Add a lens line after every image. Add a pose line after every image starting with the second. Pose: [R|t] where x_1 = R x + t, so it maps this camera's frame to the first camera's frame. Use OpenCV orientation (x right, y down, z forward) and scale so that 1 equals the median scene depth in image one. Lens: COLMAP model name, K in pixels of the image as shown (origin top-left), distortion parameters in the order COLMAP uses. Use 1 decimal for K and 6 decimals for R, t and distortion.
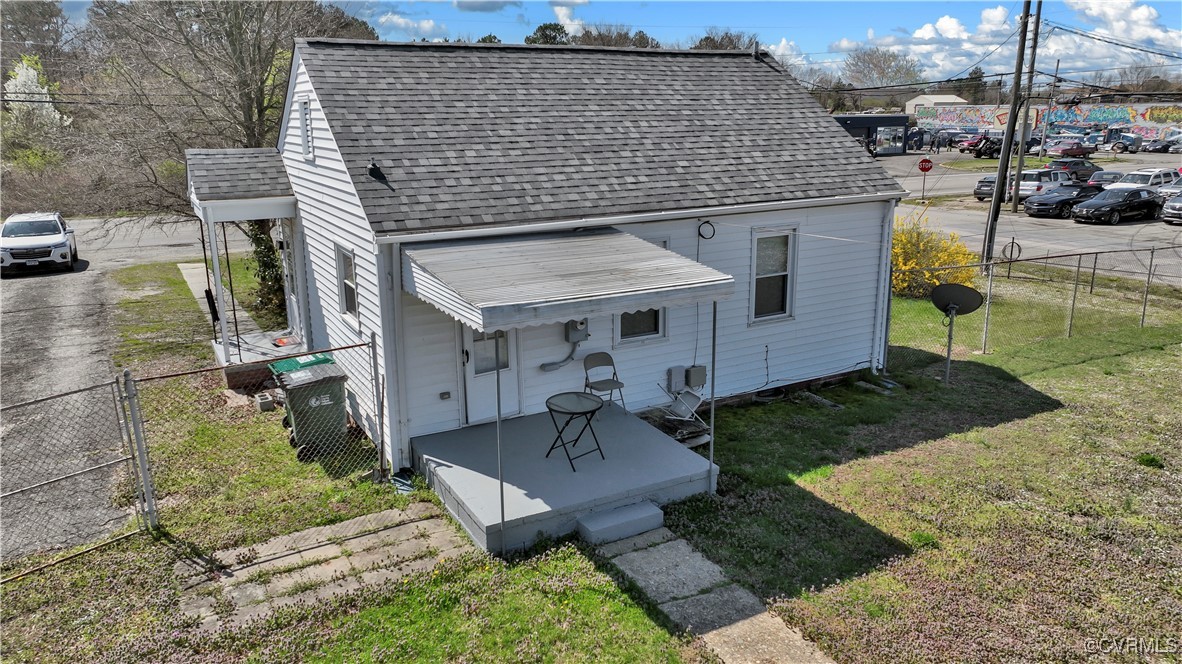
lens RADIAL K [[836.8, 0, 588.3], [0, 836.8, 328.8], [0, 0, 1]] dist [0.002410, 0.002964]
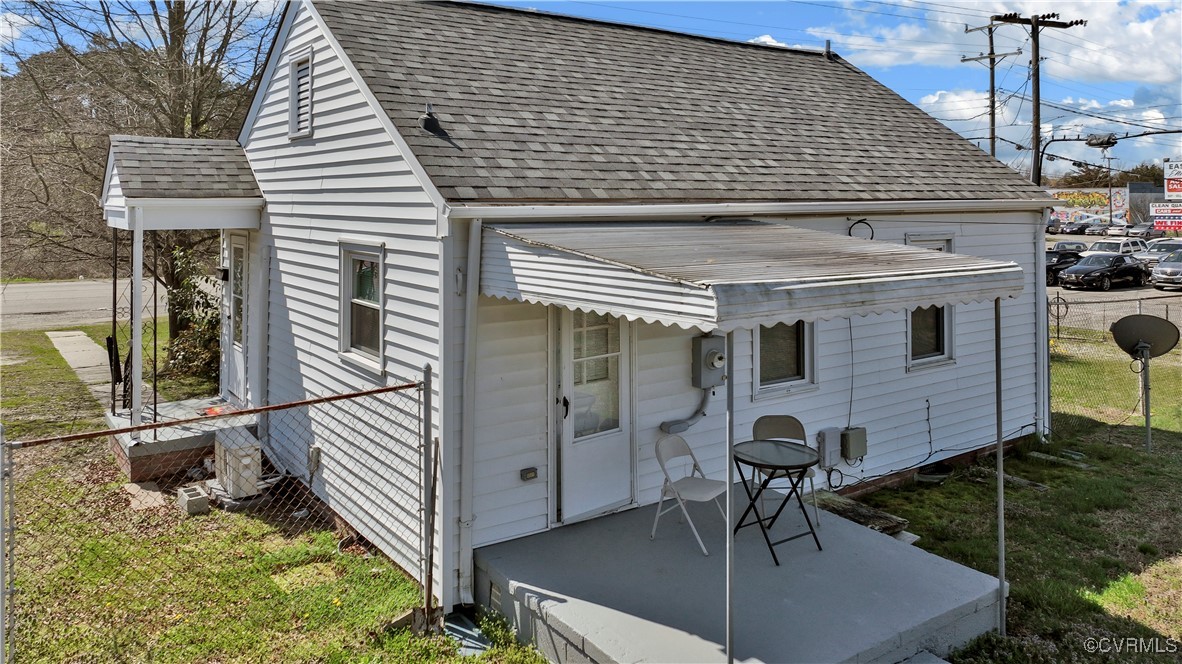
lens RADIAL K [[873.8, 0, 590.4], [0, 873.8, 183.2], [0, 0, 1]] dist [0.003495, 0.003489]
pose [[0.993871, 0.014123, 0.109637, -0.182953], [0.015869, 0.963305, -0.267941, 0.042798], [-0.109398, 0.268038, 0.957177, 0.292889]]
